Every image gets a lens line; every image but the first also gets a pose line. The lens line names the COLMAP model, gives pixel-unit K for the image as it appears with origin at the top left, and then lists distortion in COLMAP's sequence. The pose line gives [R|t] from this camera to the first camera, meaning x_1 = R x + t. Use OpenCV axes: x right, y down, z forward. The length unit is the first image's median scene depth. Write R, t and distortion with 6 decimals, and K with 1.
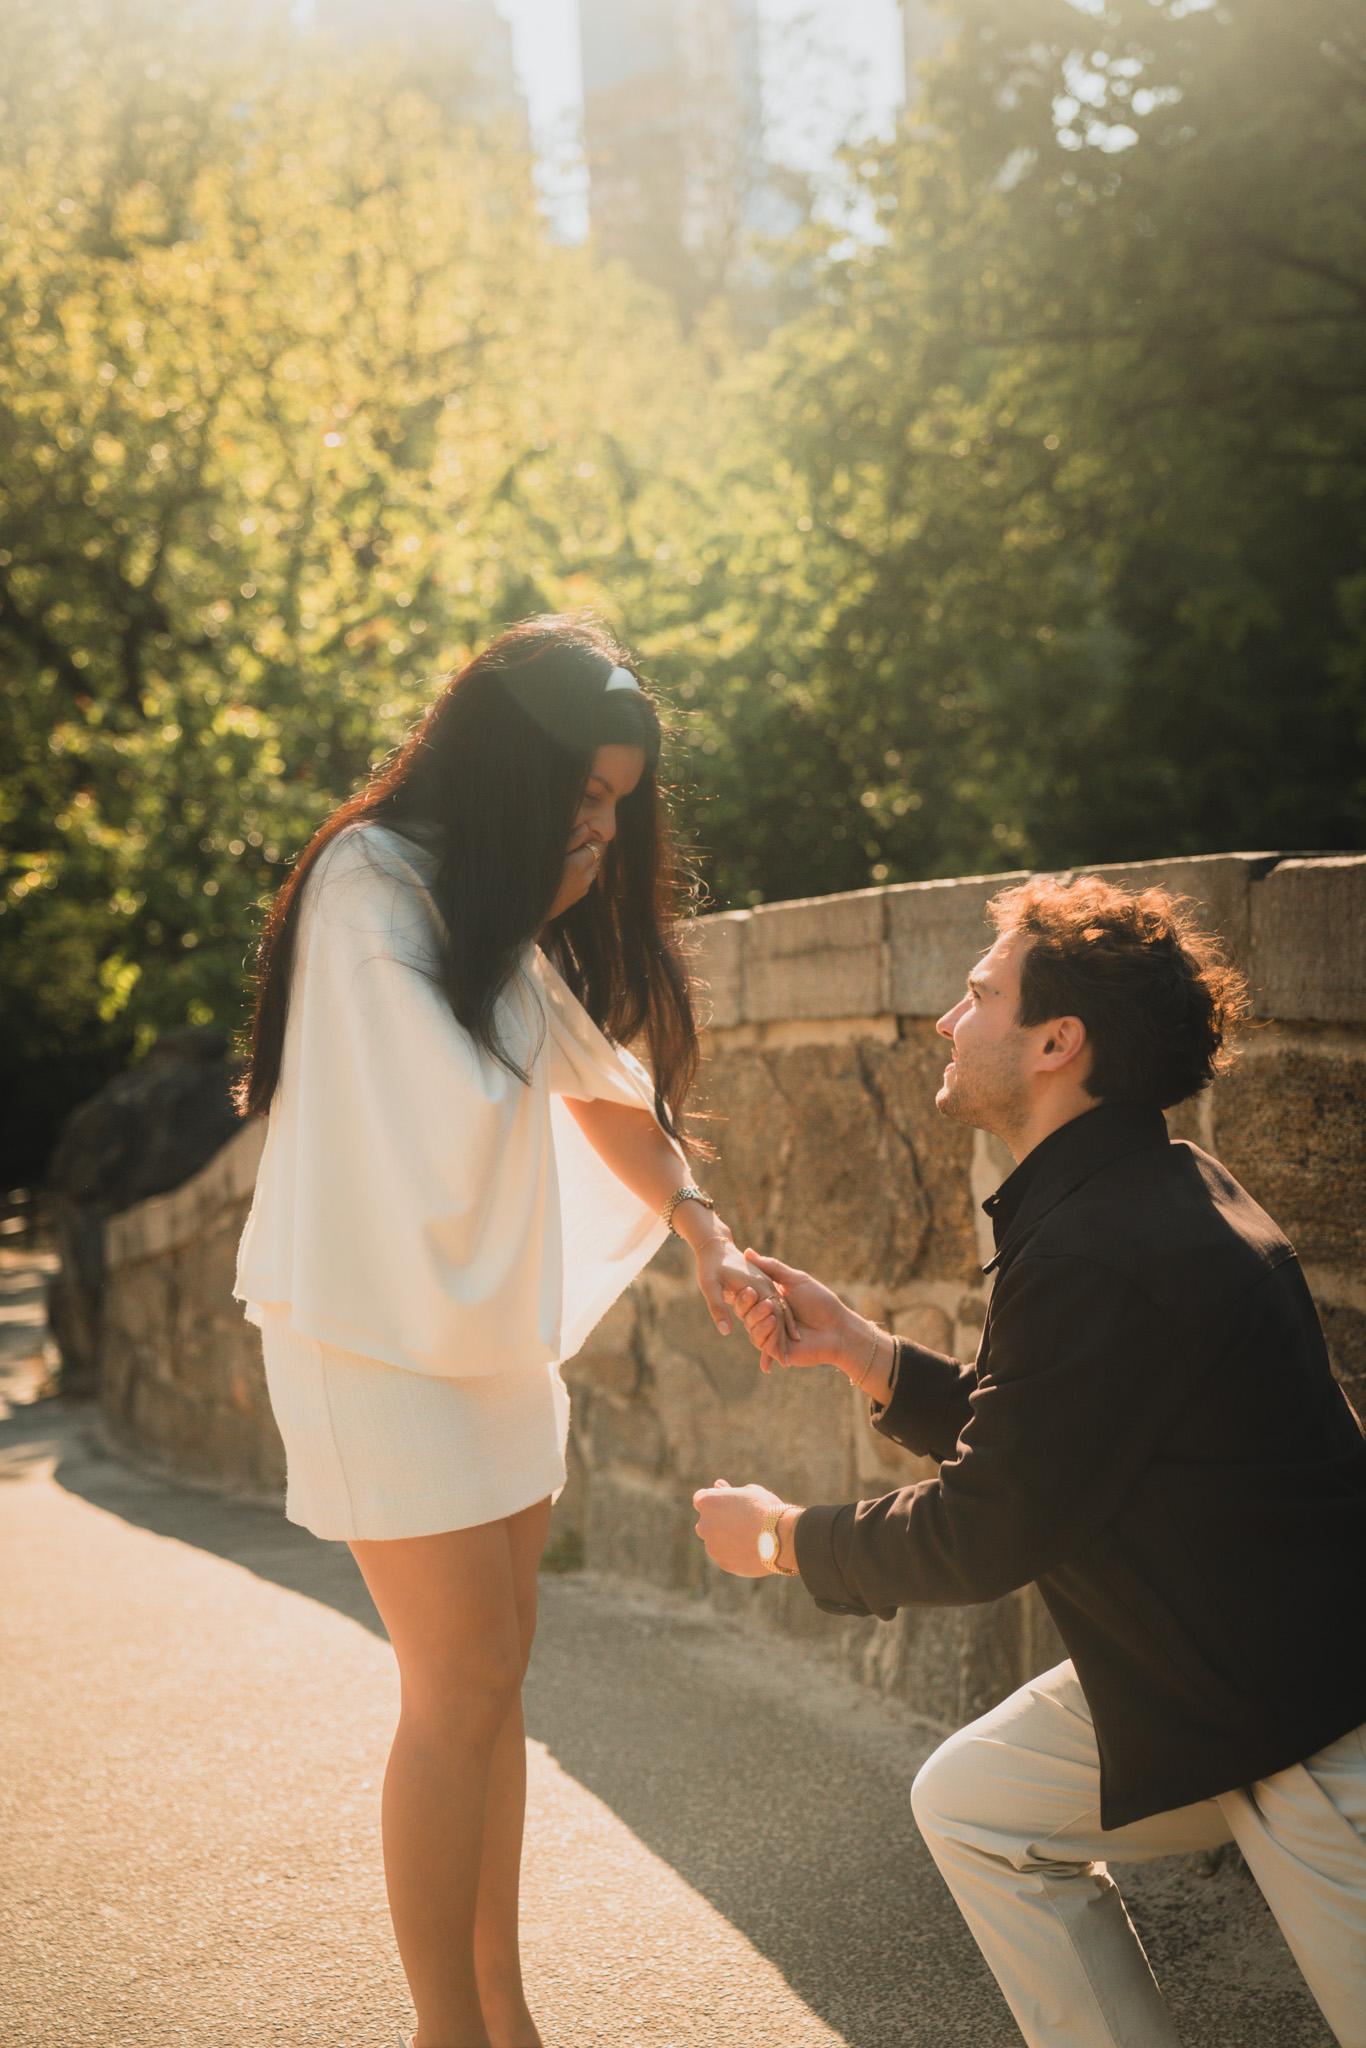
lens RADIAL K [[2854.5, 0, 681.0], [0, 2854.5, 1034.7], [0, 0, 1]] dist [0.218446, 0.000000]
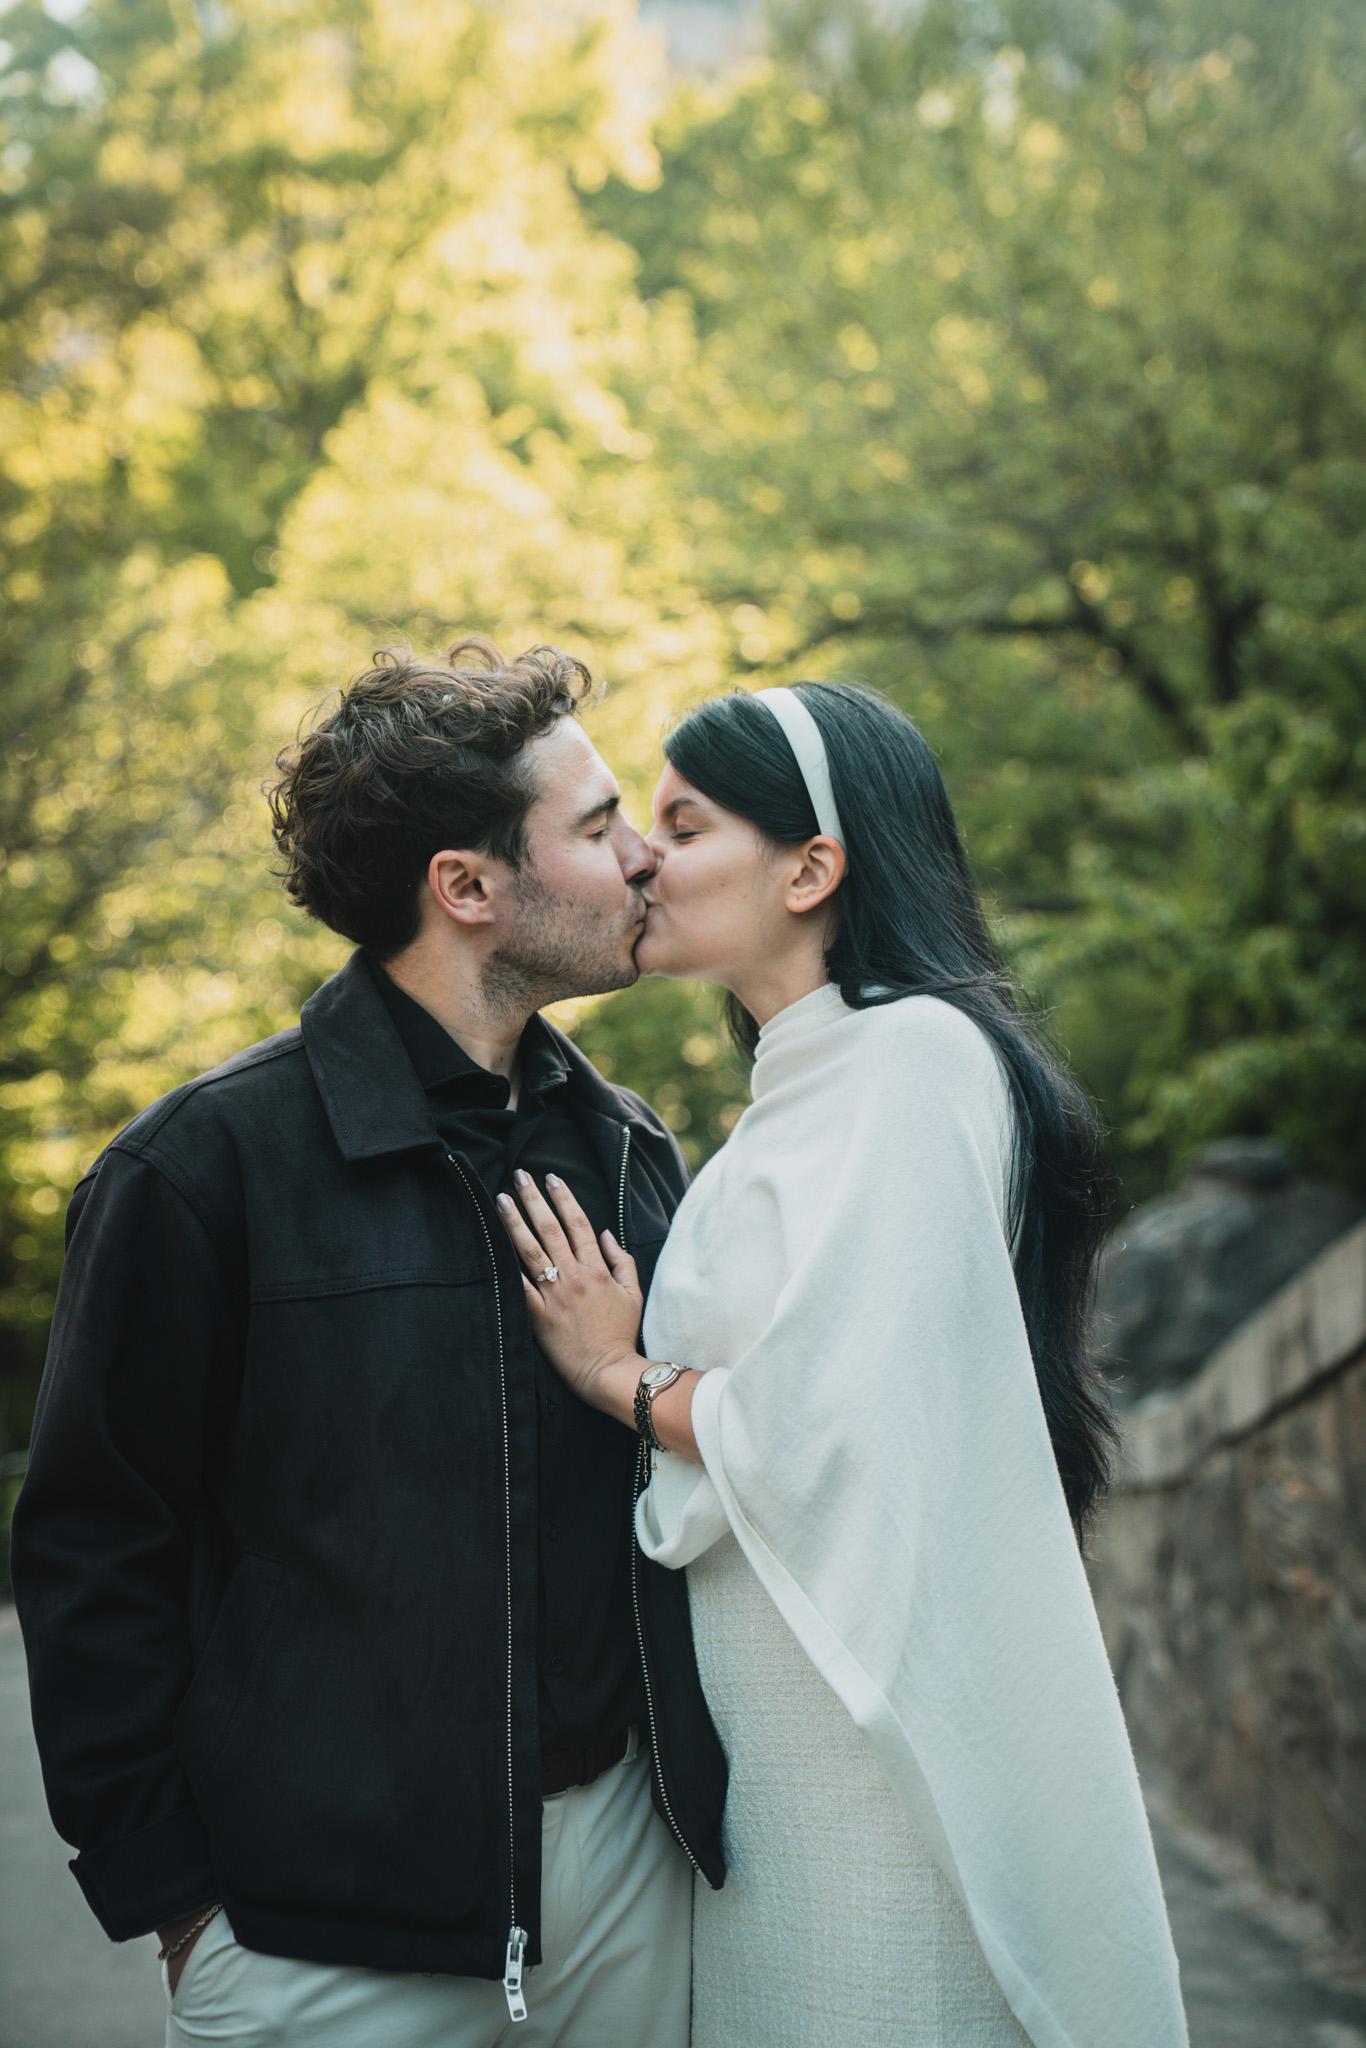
lens RADIAL K [[3323.6, 0, 677.2], [0, 3323.6, 1009.9], [0, 0, 1]] dist [0.382294, 0.000000]
pose [[0.933590, -0.000710, -0.358343, 0.007848], [-0.009142, 0.999625, -0.025796, -0.017059], [0.358227, 0.027359, 0.933234, 0.162549]]
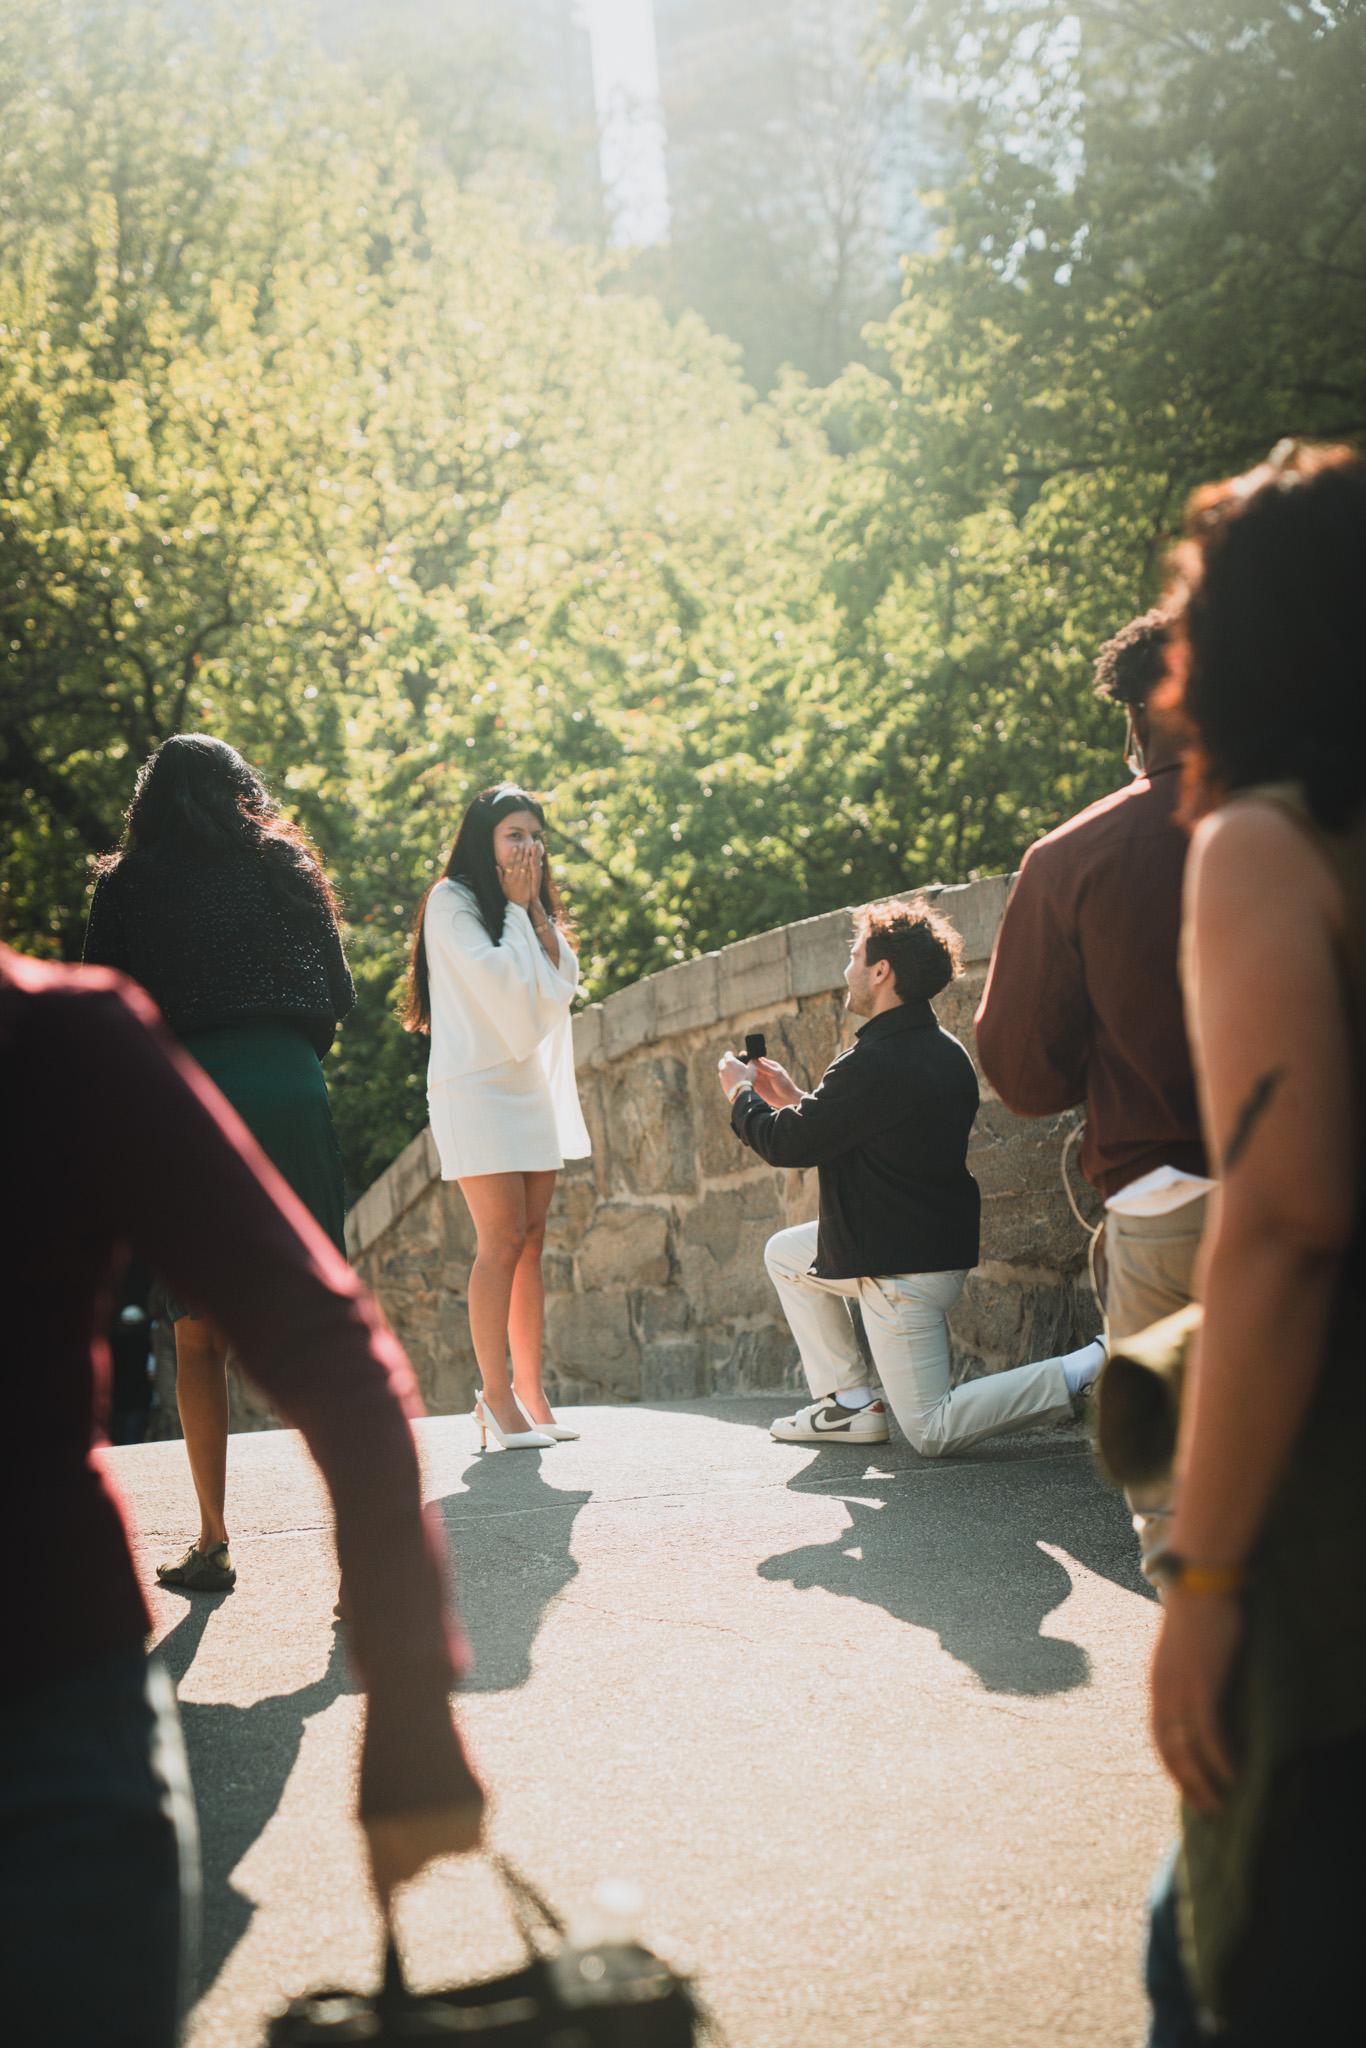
lens RADIAL K [[3966.0, 0, 683.7], [0, 3966.0, 1092.6], [0, 0, 1]] dist [0.388136, 0.000000]
pose [[0.998565, -0.038721, -0.036986, 0.035921], [0.036811, 0.998020, -0.050992, 0.065458], [0.038887, 0.049558, 0.998014, -0.538558]]
